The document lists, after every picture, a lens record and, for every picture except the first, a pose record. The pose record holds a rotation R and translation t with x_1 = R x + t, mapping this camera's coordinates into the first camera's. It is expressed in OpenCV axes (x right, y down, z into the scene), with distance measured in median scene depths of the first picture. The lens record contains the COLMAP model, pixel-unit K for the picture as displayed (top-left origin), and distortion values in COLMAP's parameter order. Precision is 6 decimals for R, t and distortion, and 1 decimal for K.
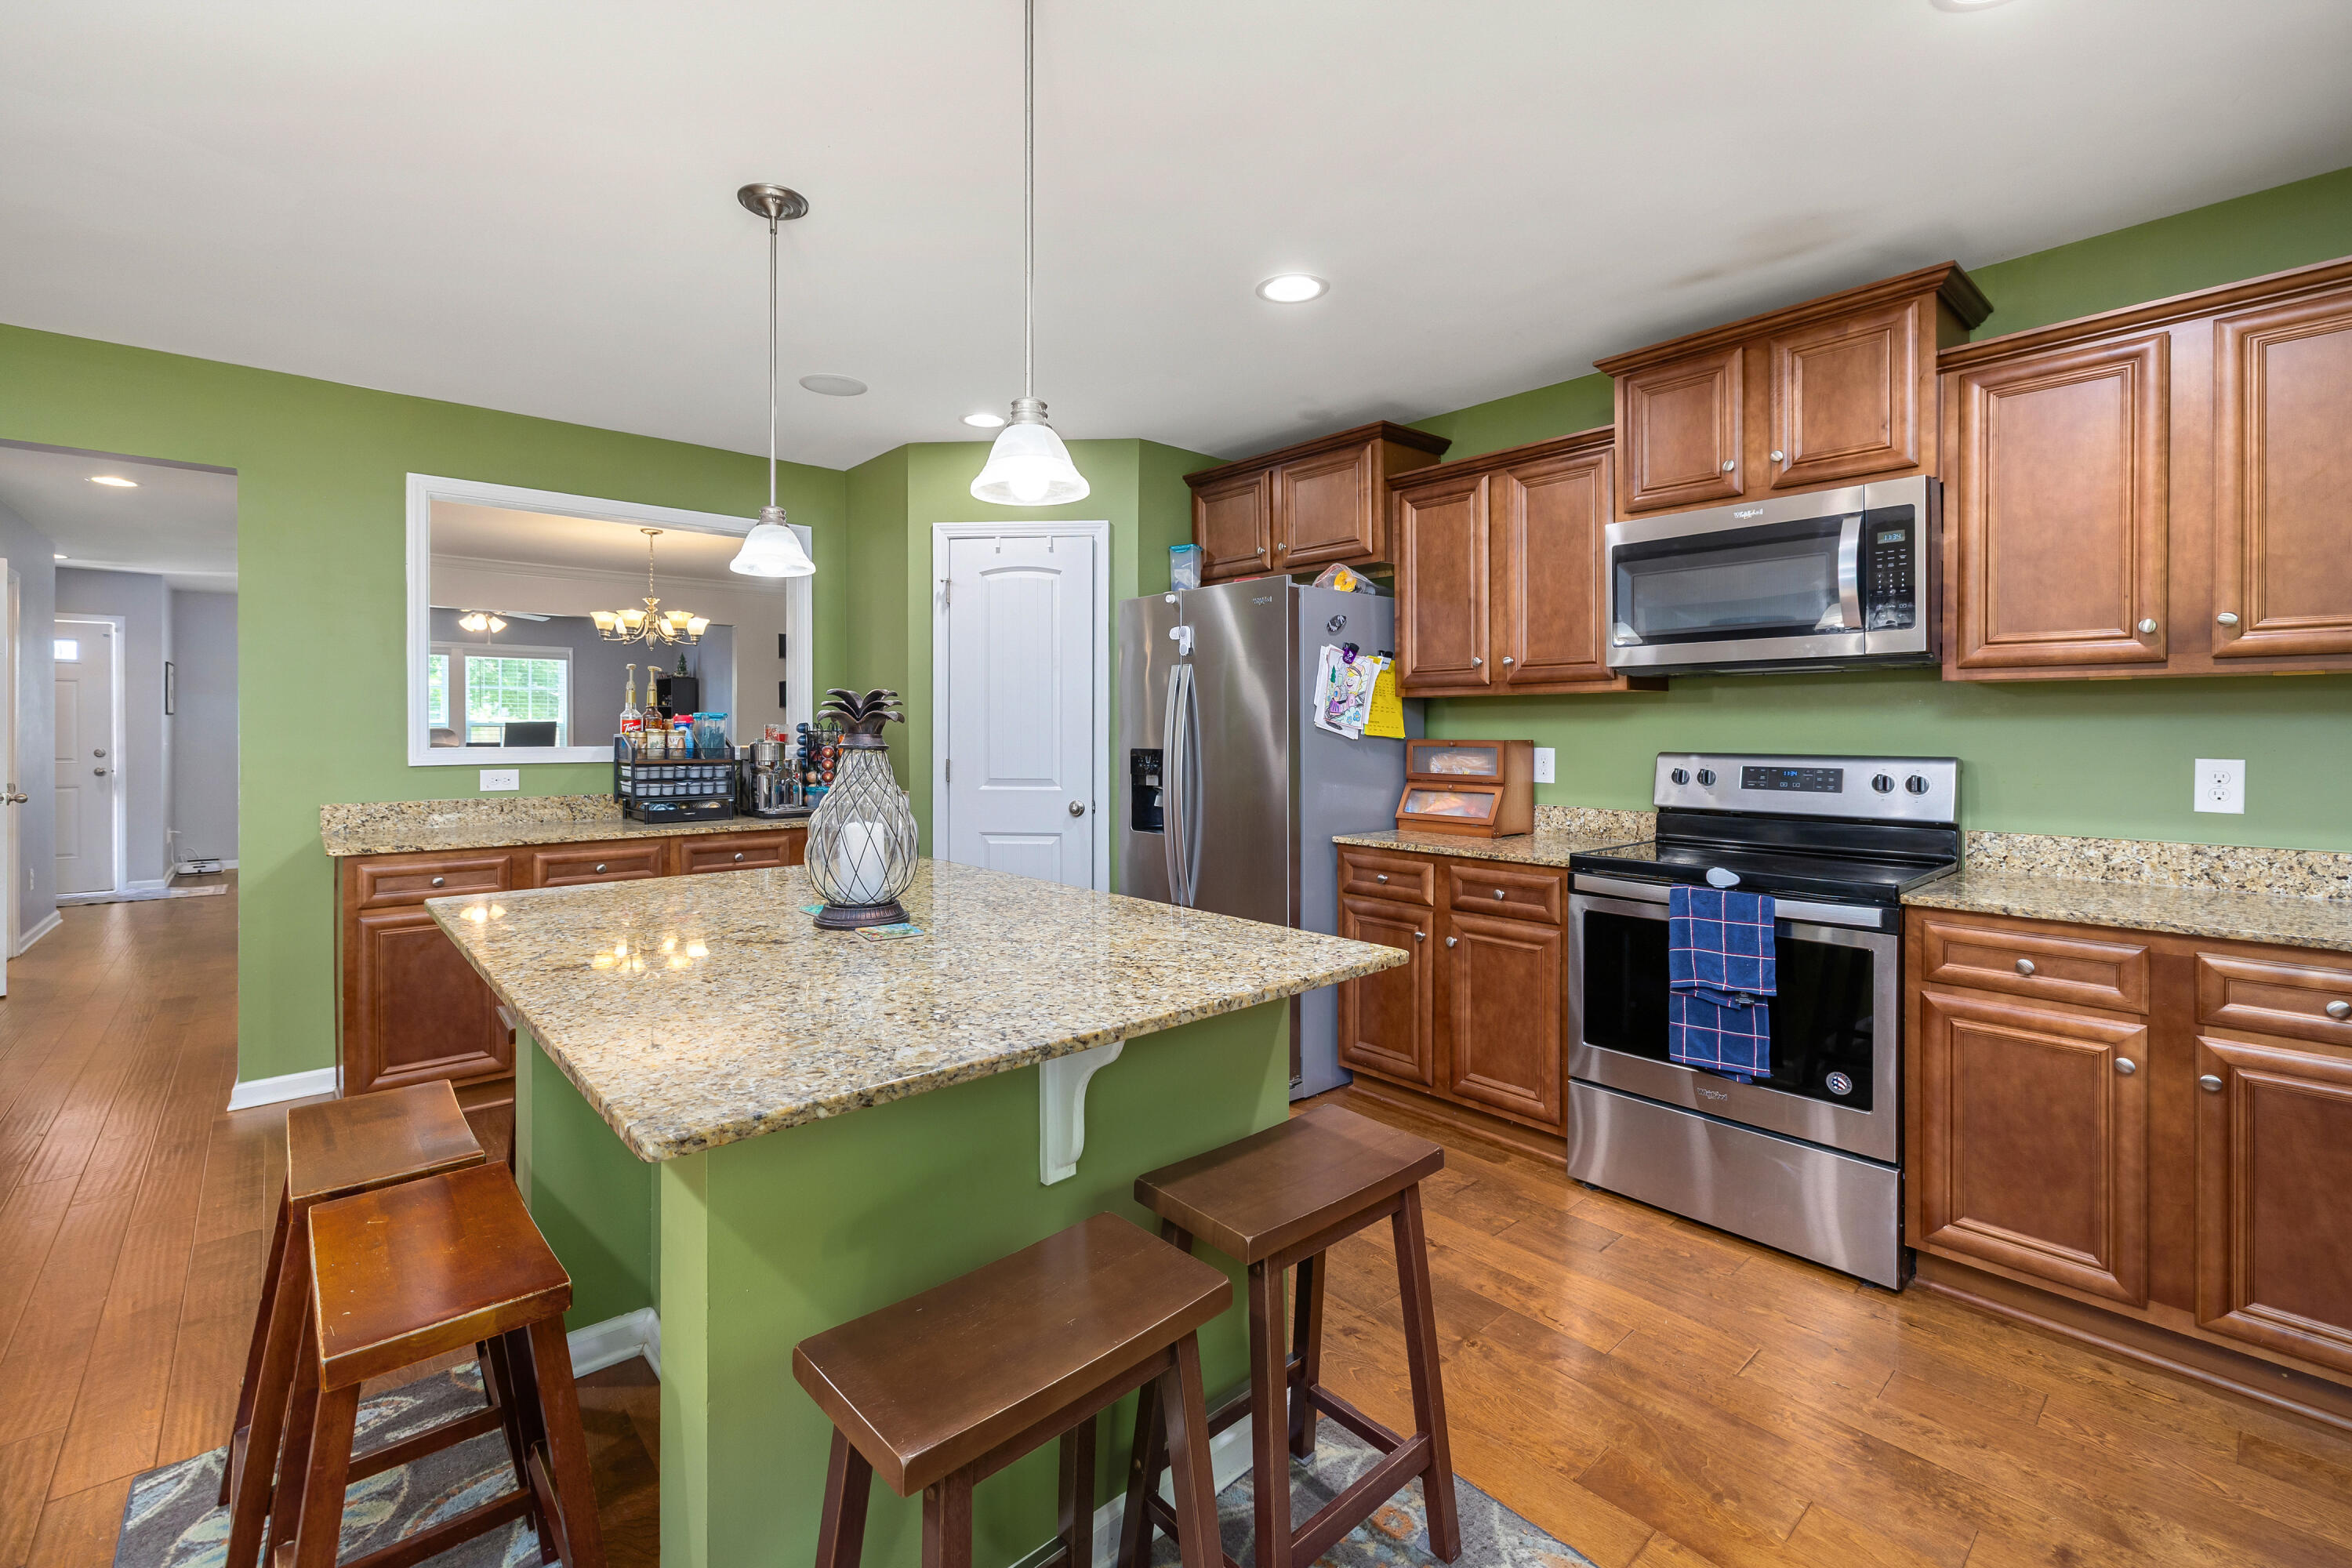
lens RADIAL K [[1023.4, 0, 1206.7], [0, 1023.4, 737.9], [0, 0, 1]] dist [-0.003573, 0.000338]
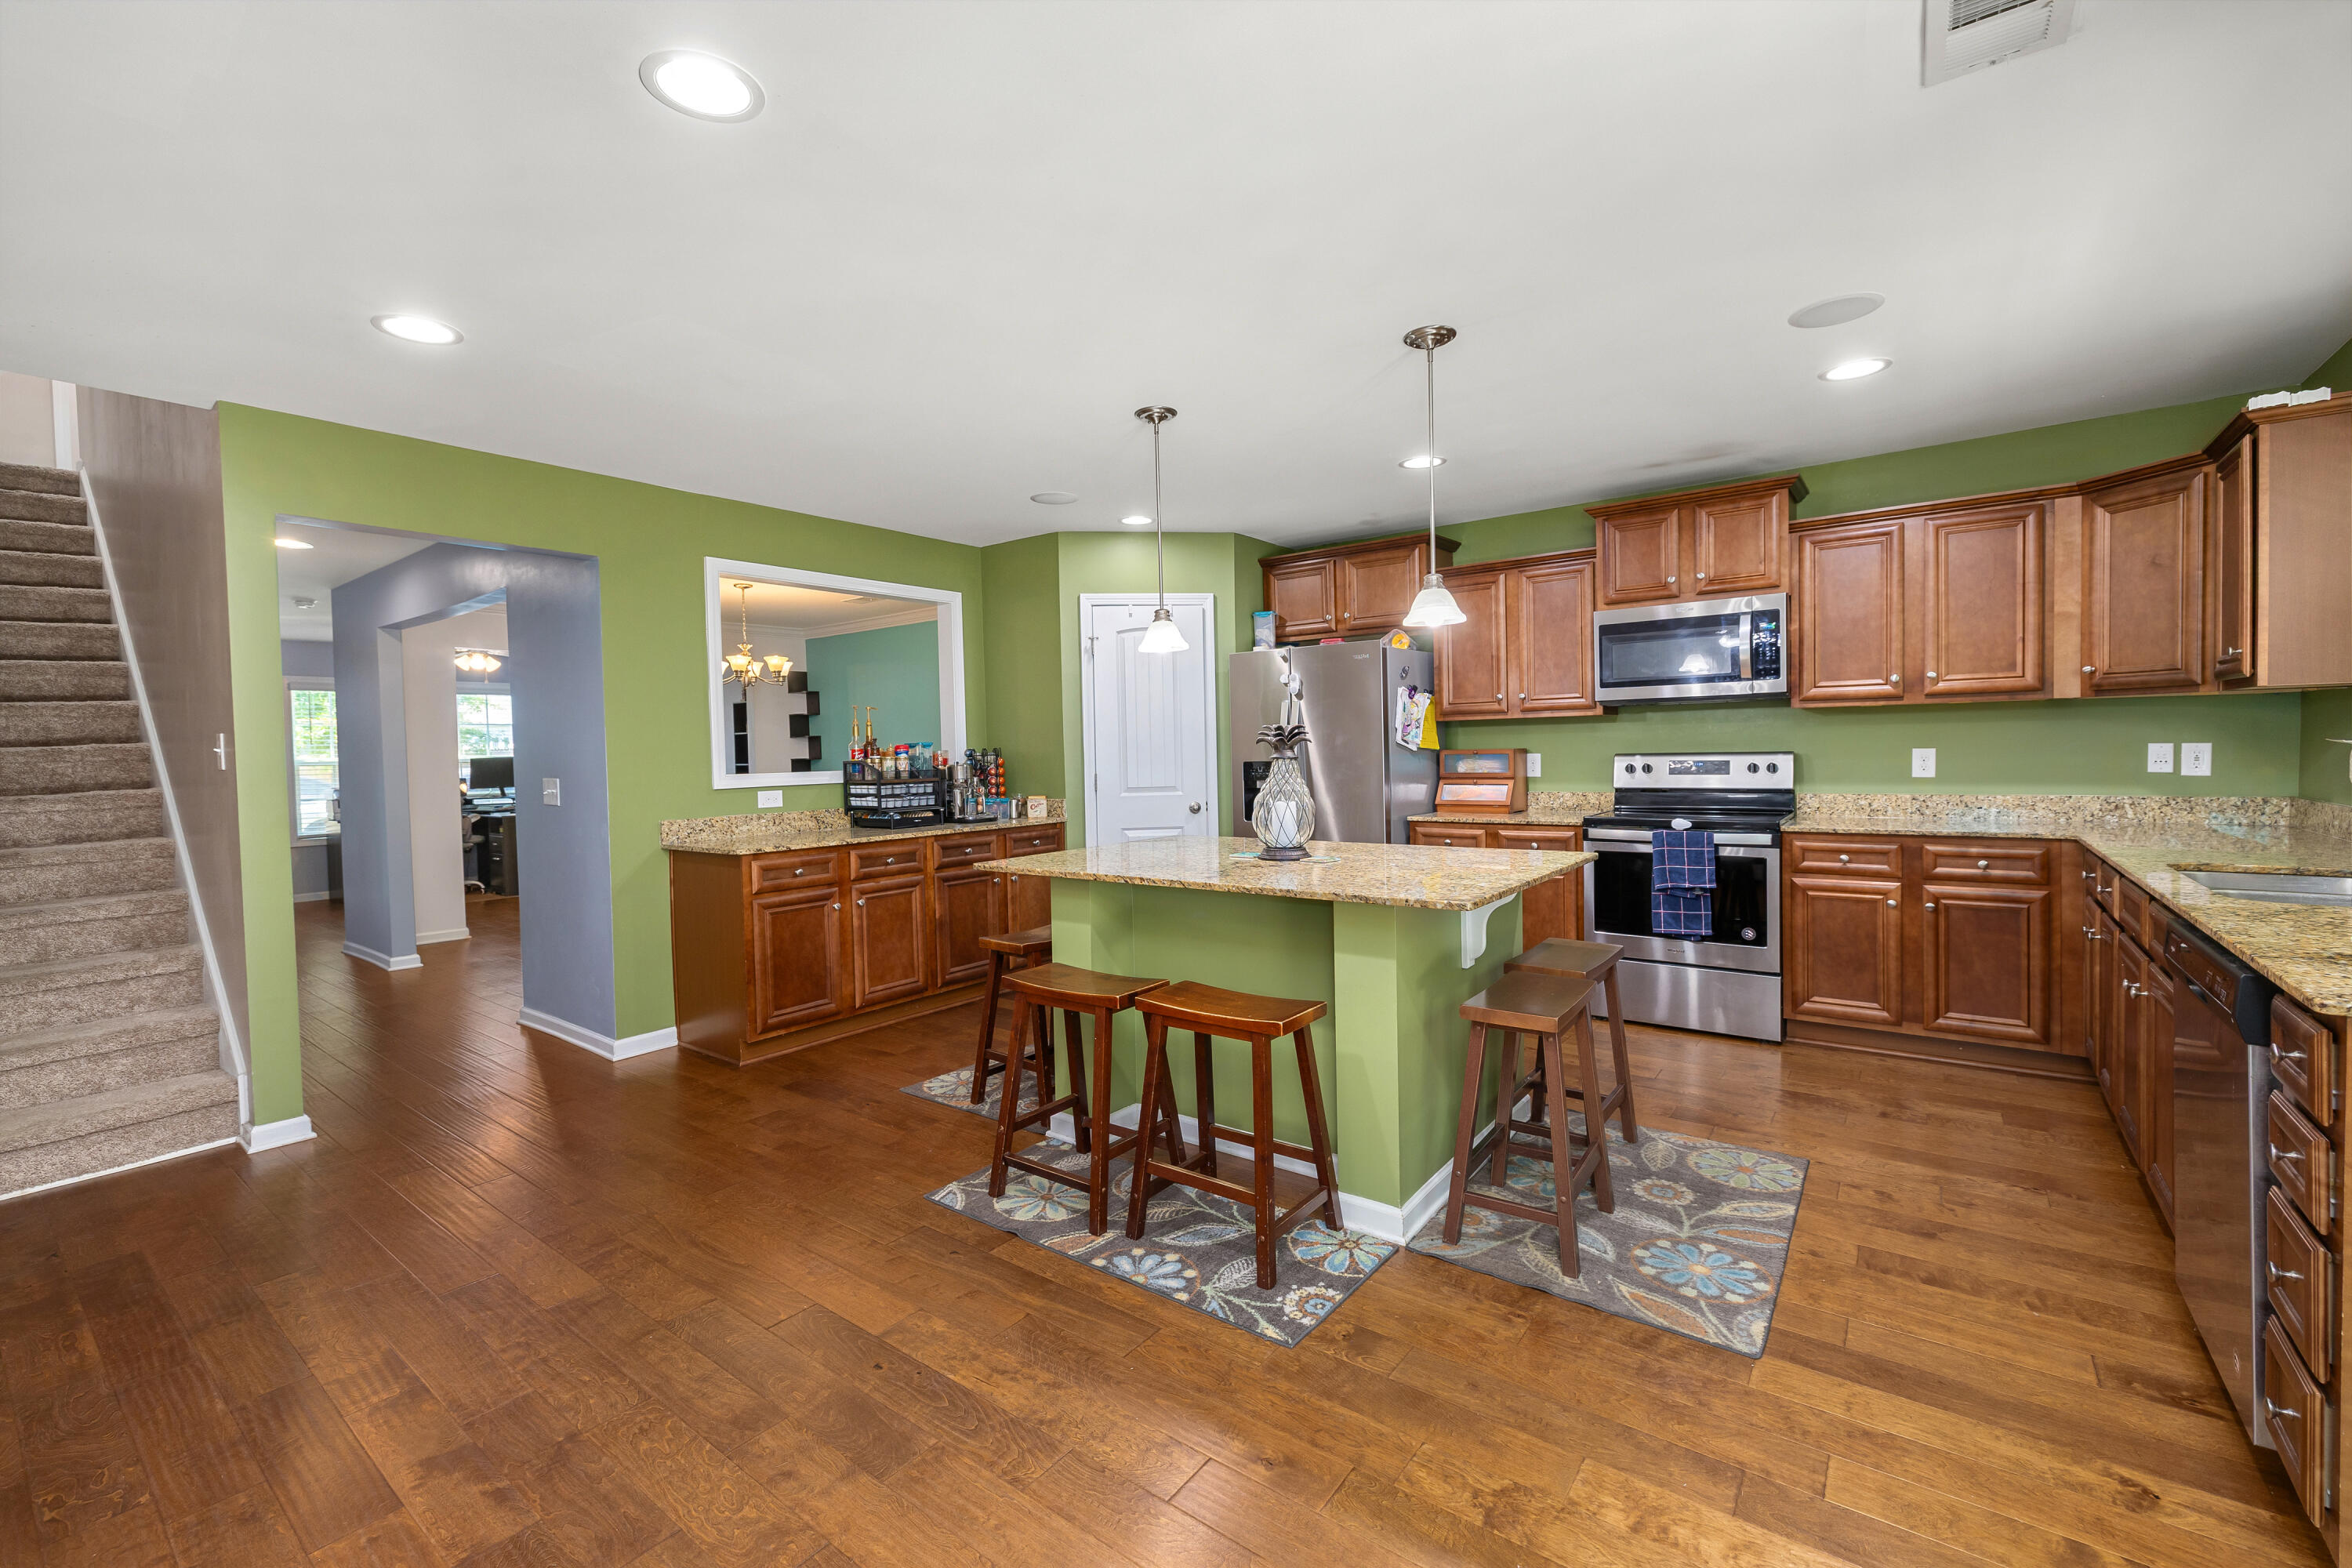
lens RADIAL K [[1023.4, 0, 1204.4], [0, 1023.4, 783.9], [0, 0, 1]] dist [-0.003573, 0.000338]
pose [[0.977880, -0.029803, 0.207033, -0.584820], [0.024839, 0.999339, 0.026534, 0.003343], [-0.207687, -0.020805, 0.977974, -0.474841]]
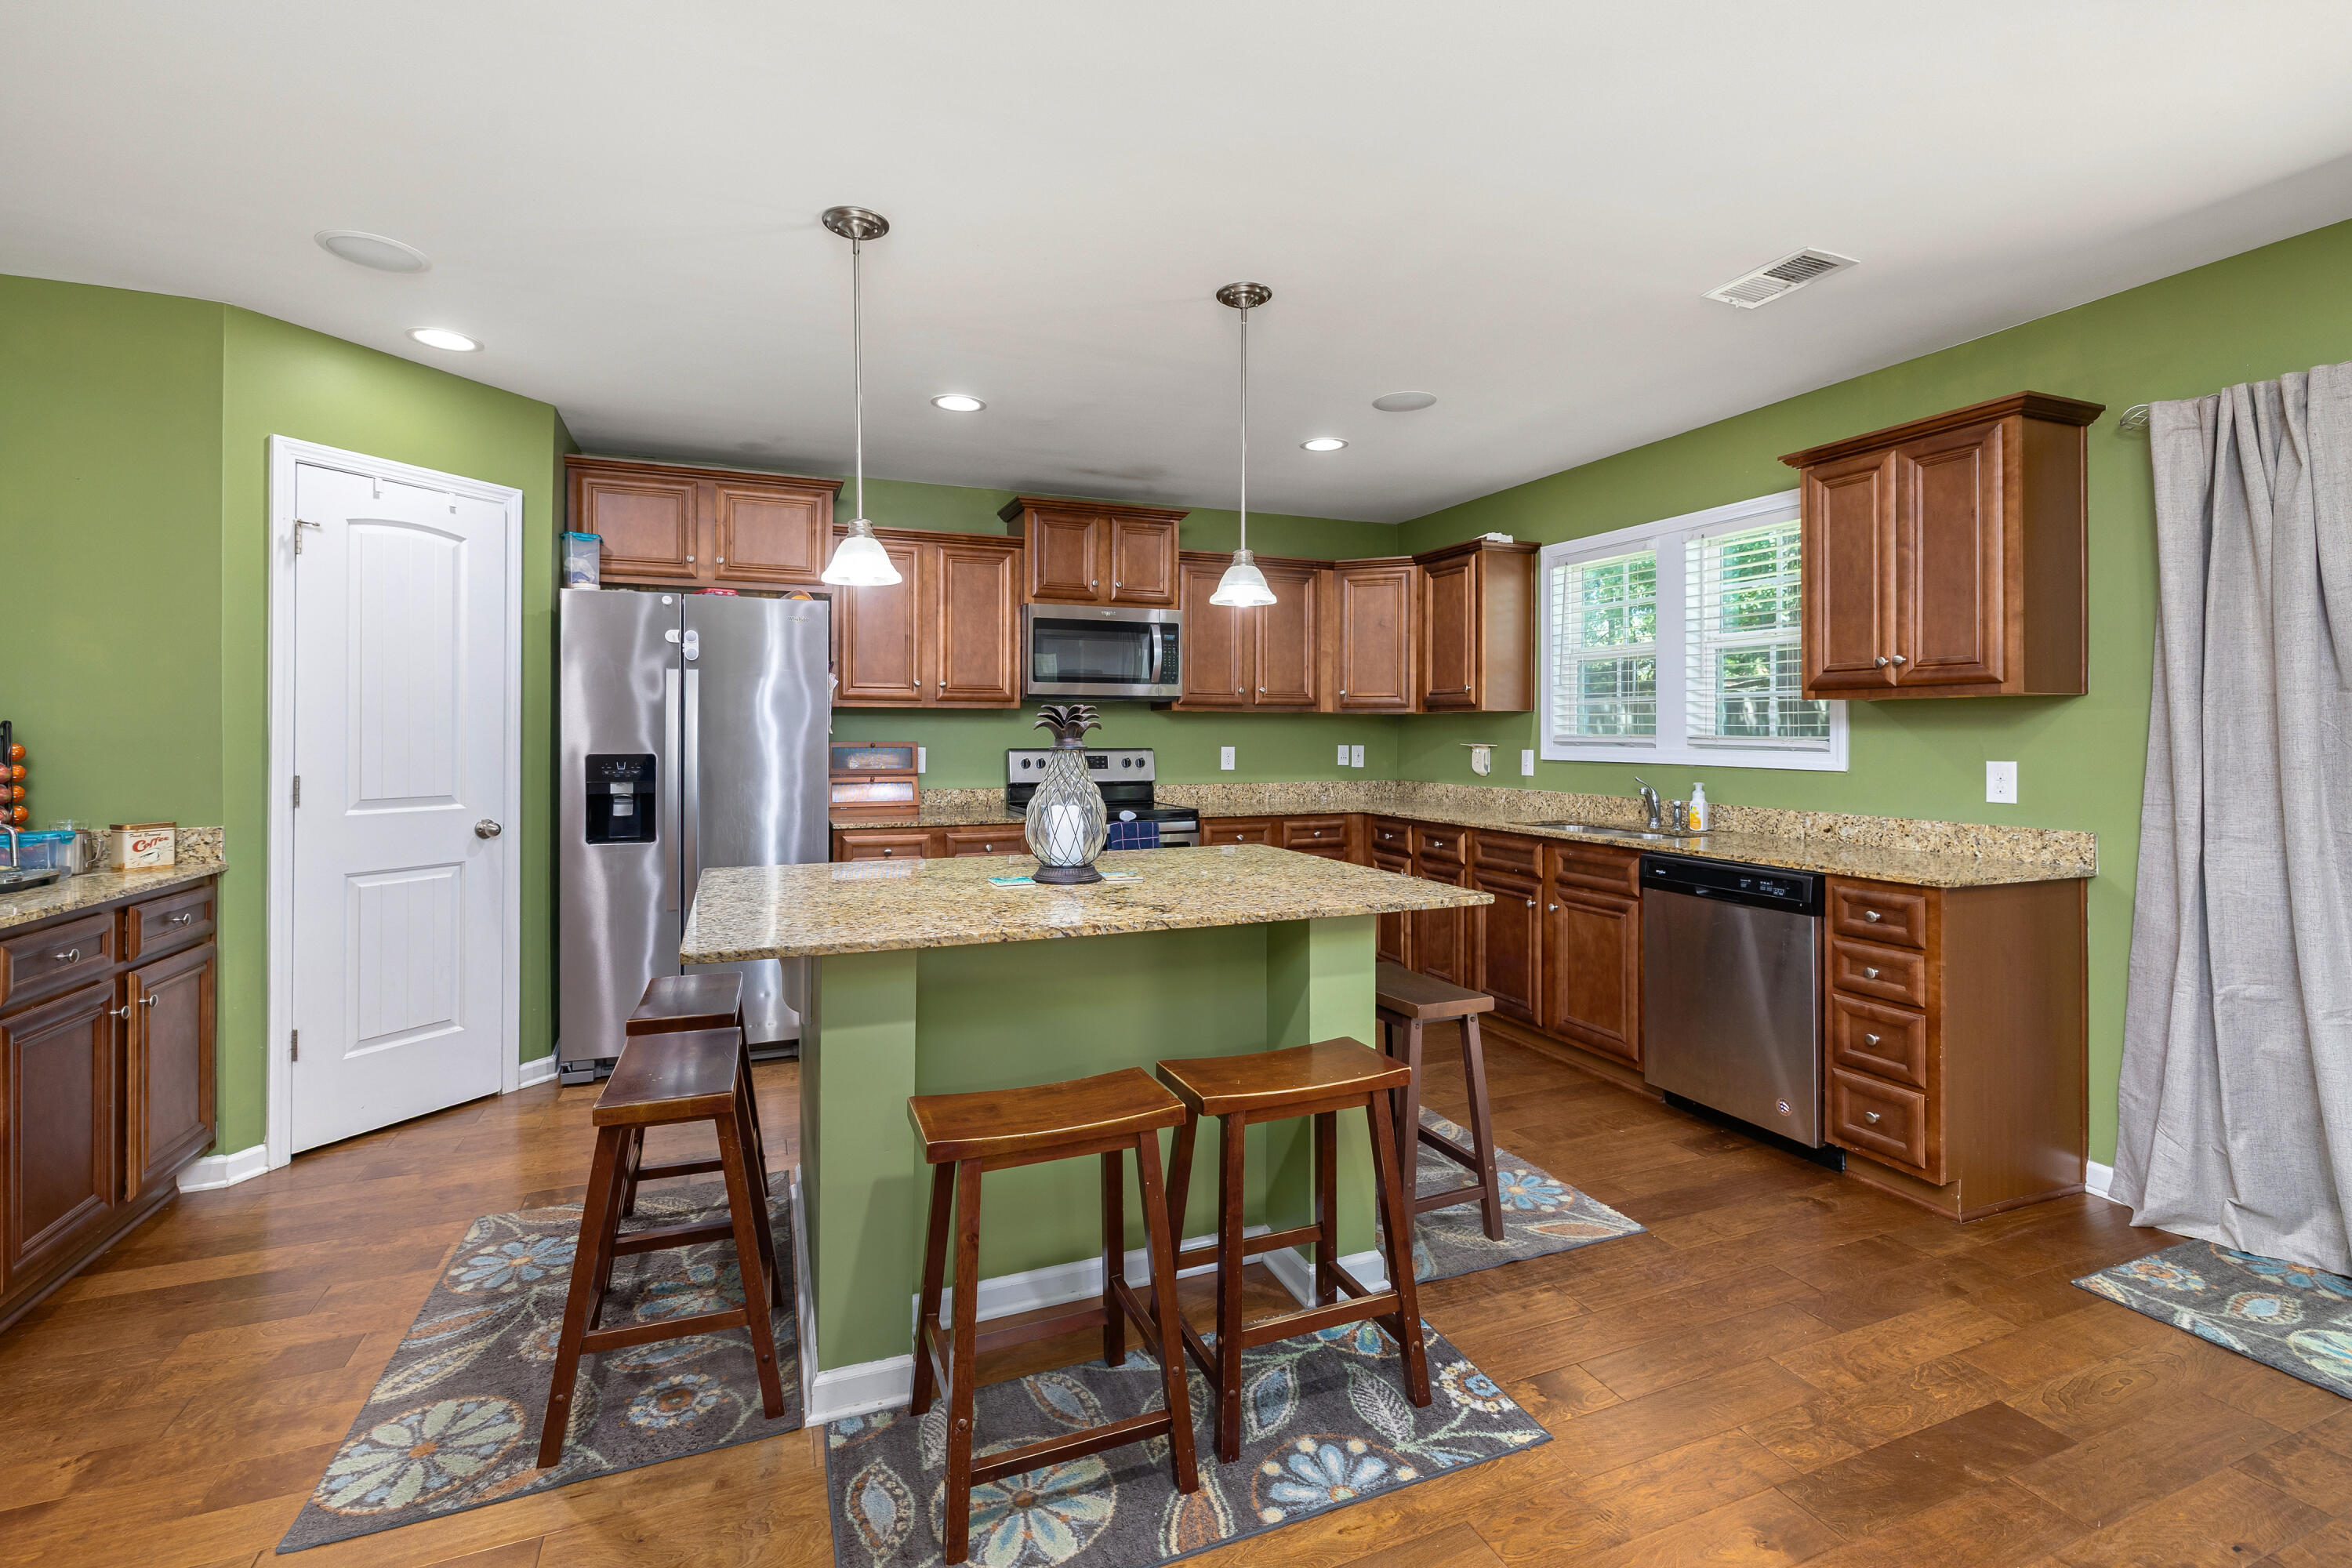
lens RADIAL K [[1023.4, 0, 1192.9], [0, 1023.4, 733.5], [0, 0, 1]] dist [-0.003573, 0.000338]
pose [[0.313289, 0.000826, 0.949657, -1.088446], [0.007586, 0.999966, -0.003373, -0.001759], [-0.949627, 0.008260, 0.313272, 0.295312]]
